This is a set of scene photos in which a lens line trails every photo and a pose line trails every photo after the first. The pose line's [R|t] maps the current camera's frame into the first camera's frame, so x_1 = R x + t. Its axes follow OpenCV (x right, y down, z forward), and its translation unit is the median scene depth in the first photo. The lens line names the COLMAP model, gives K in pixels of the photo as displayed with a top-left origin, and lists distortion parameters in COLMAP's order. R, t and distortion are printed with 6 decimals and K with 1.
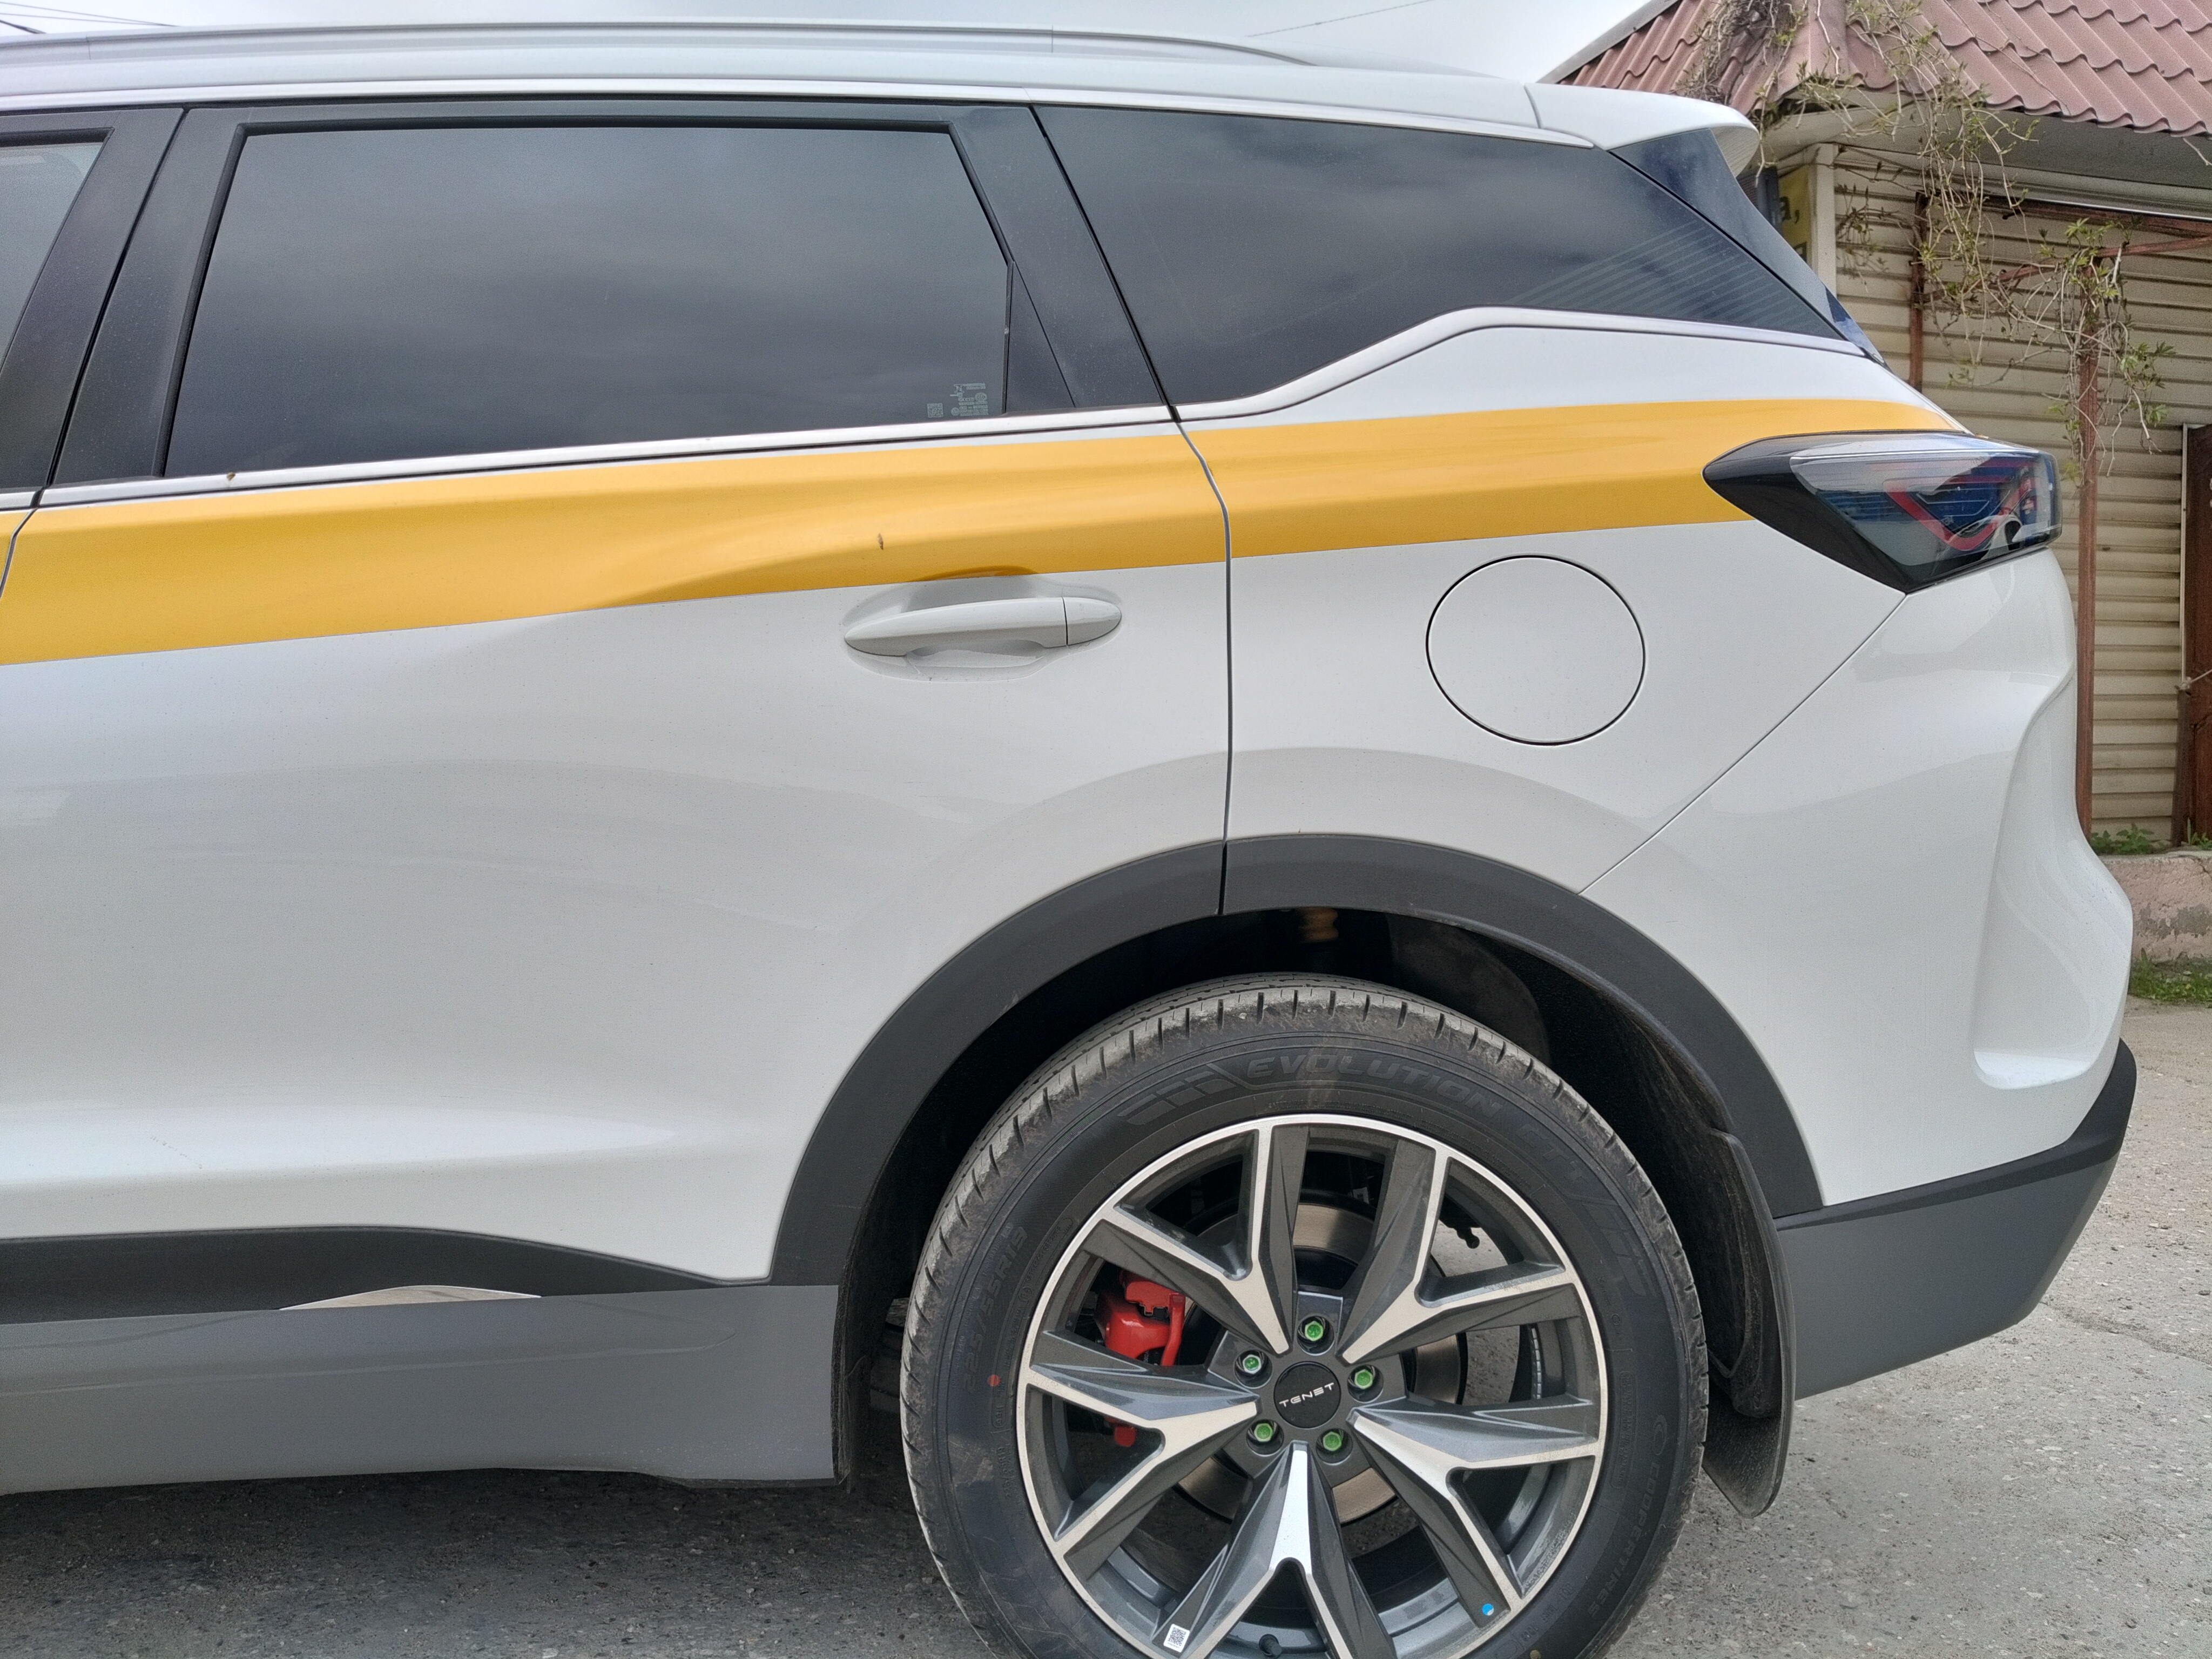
lens RADIAL K [[1705.9, 0, 1110.0], [0, 1705.9, 817.0], [0, 0, 1]] dist [0.049562, -0.117921]
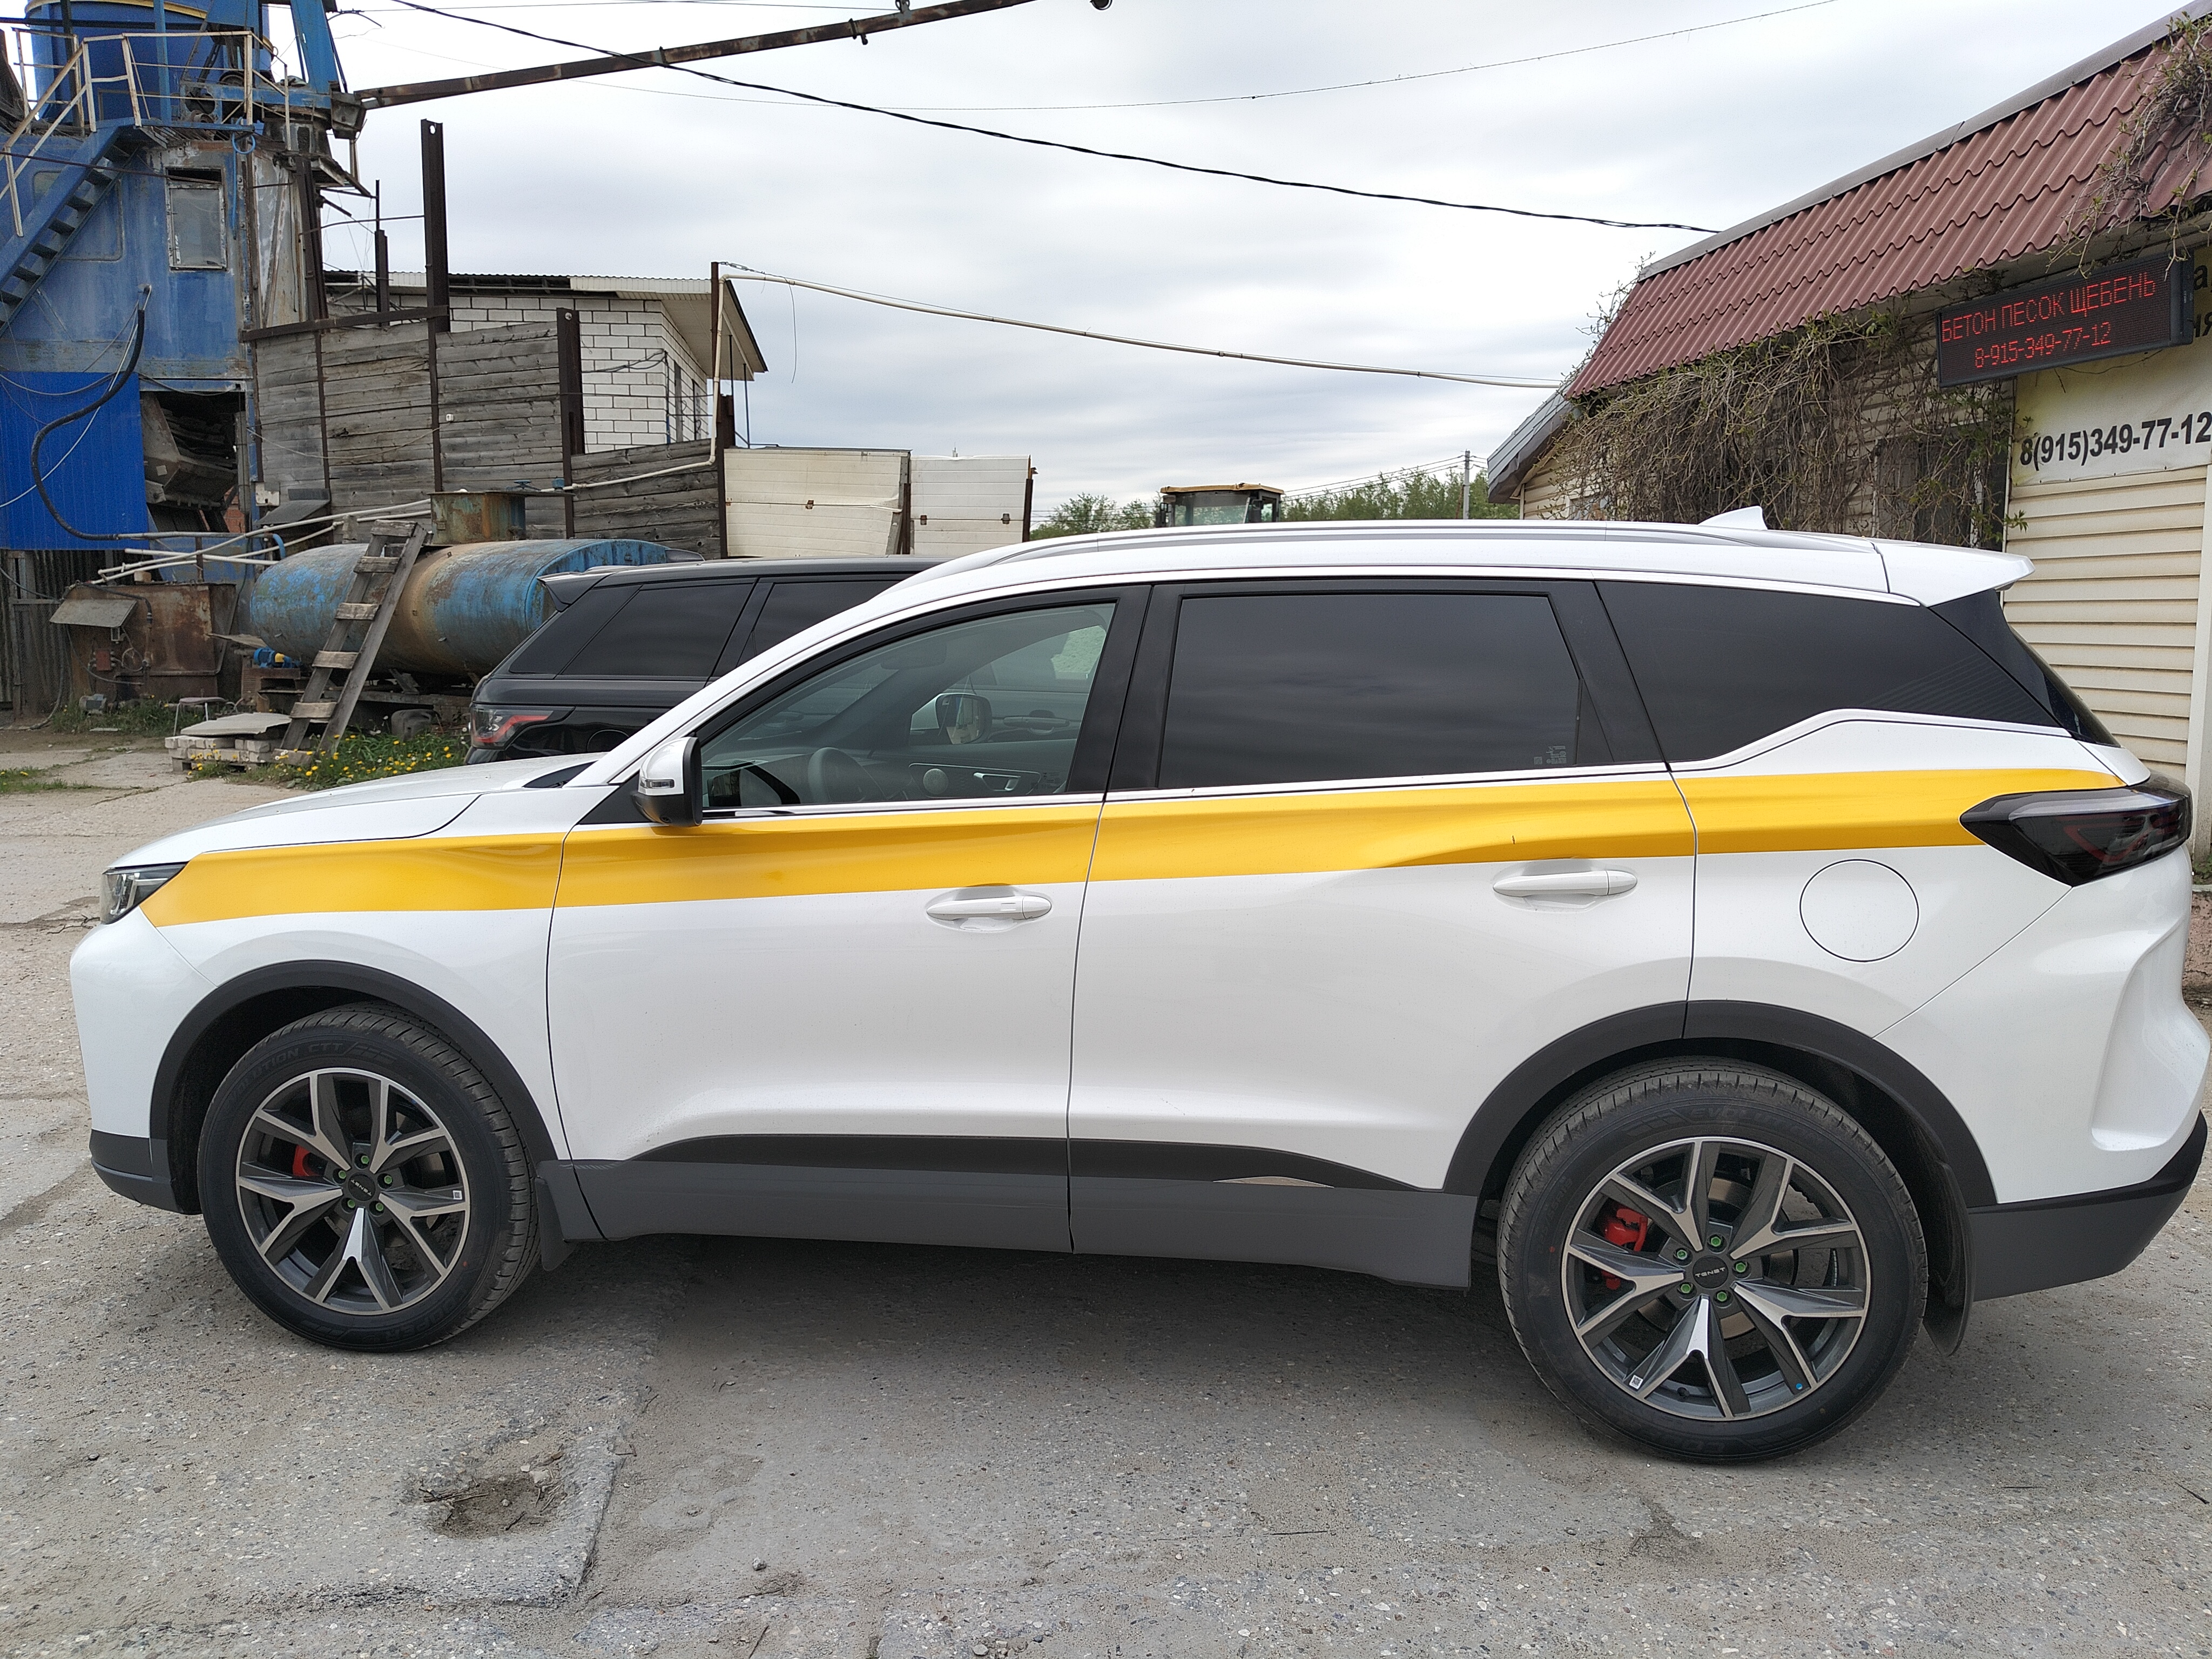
lens RADIAL K [[1703.0, 0, 1098.2], [0, 1703.0, 834.4], [0, 0, 1]] dist [-0.016373, 0.002177]
pose [[0.973931, 0.047983, -0.221713, -0.165447], [-0.029939, 0.996013, 0.084040, -0.314851], [0.224861, -0.075211, 0.971484, -1.041140]]
